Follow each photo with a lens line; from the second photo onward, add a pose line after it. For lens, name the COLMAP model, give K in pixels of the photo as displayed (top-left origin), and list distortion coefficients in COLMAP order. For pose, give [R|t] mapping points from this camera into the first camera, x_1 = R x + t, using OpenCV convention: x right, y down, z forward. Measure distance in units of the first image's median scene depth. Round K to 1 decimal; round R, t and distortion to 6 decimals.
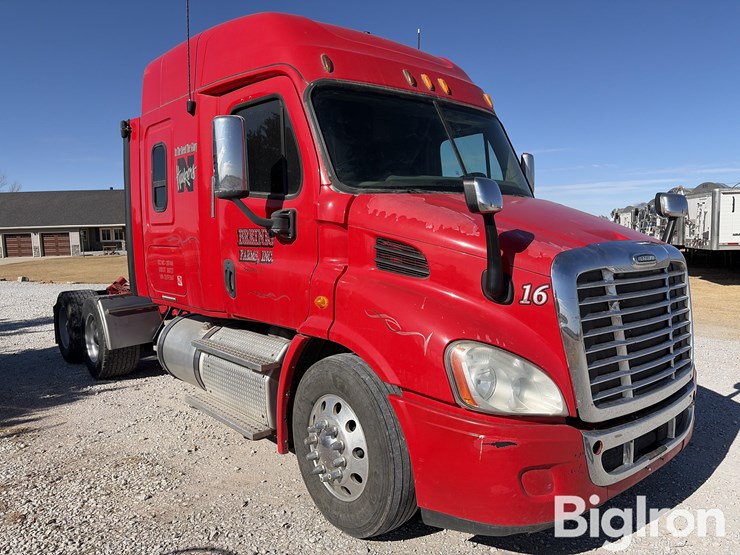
lens RADIAL K [[564.8, 0, 370.0], [0, 564.8, 277.5], [0, 0, 1]] dist [0.027419, -0.004248]
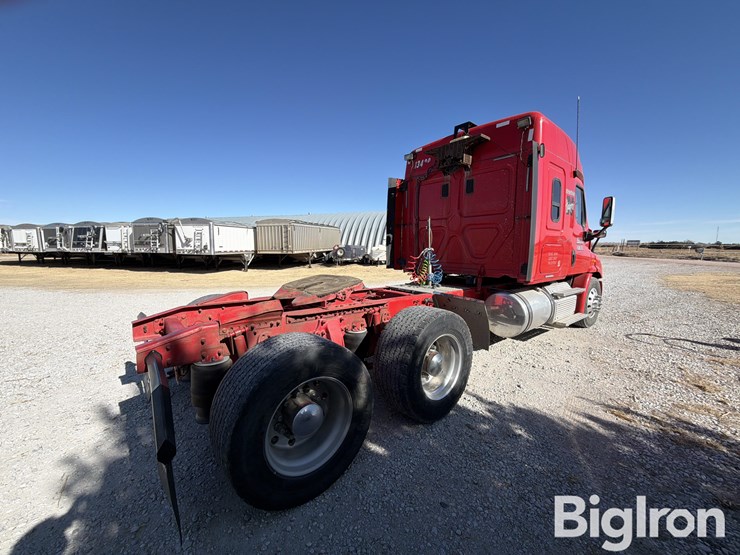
lens RADIAL K [[293.8, 0, 370.0], [0, 293.8, 277.5], [0, 0, 1]] dist [0.003424, 0.000050]
pose [[0.006031, -0.087574, 0.996140, -1.694035], [0.070977, 0.993683, 0.086928, -0.097668], [-0.997460, 0.070178, 0.012209, 2.131424]]
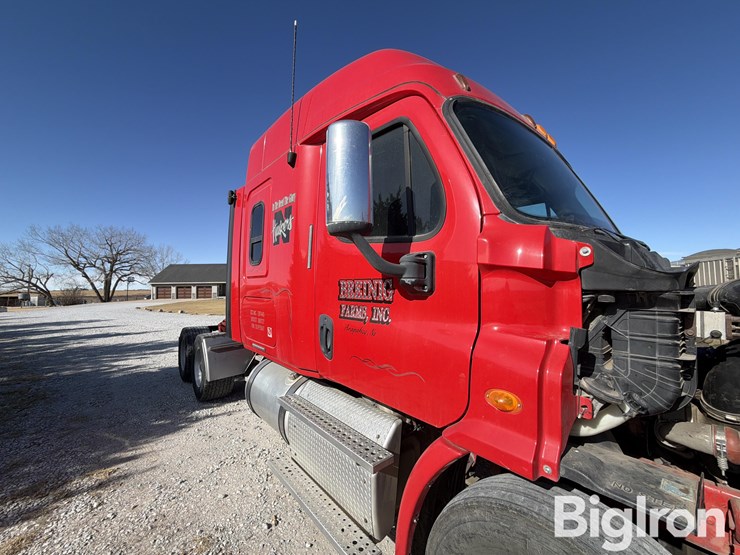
lens RADIAL K [[293.8, 0, 370.0], [0, 293.8, 277.5], [0, 0, 1]] dist [0.003424, 0.000050]
pose [[0.999835, 0.018161, 0.000218, -0.208784], [-0.018008, 0.992818, -0.118267, -0.041719], [-0.002364, 0.118244, 0.992982, 0.615232]]
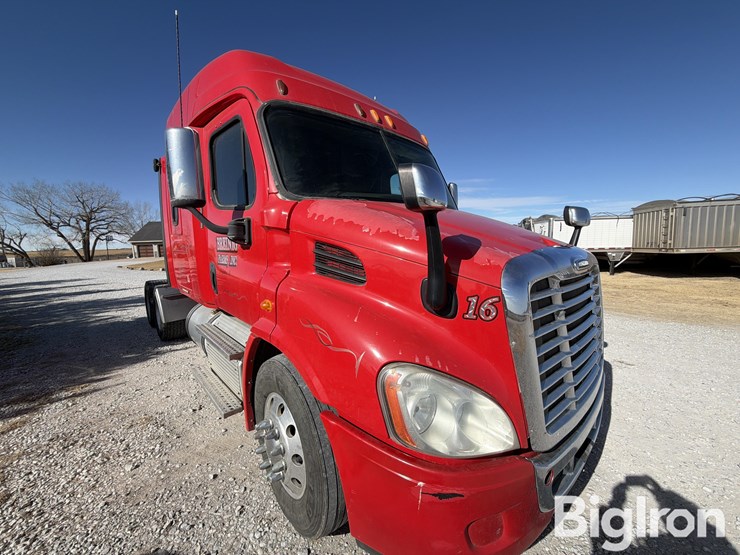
lens RADIAL K [[293.8, 0, 370.0], [0, 293.8, 277.5], [0, 0, 1]] dist [0.003424, 0.000050]
pose [[0.999472, -0.004301, 0.032212, 0.077975], [0.003156, 0.999365, 0.035499, -0.024493], [-0.032344, -0.035379, 0.998850, 0.411447]]
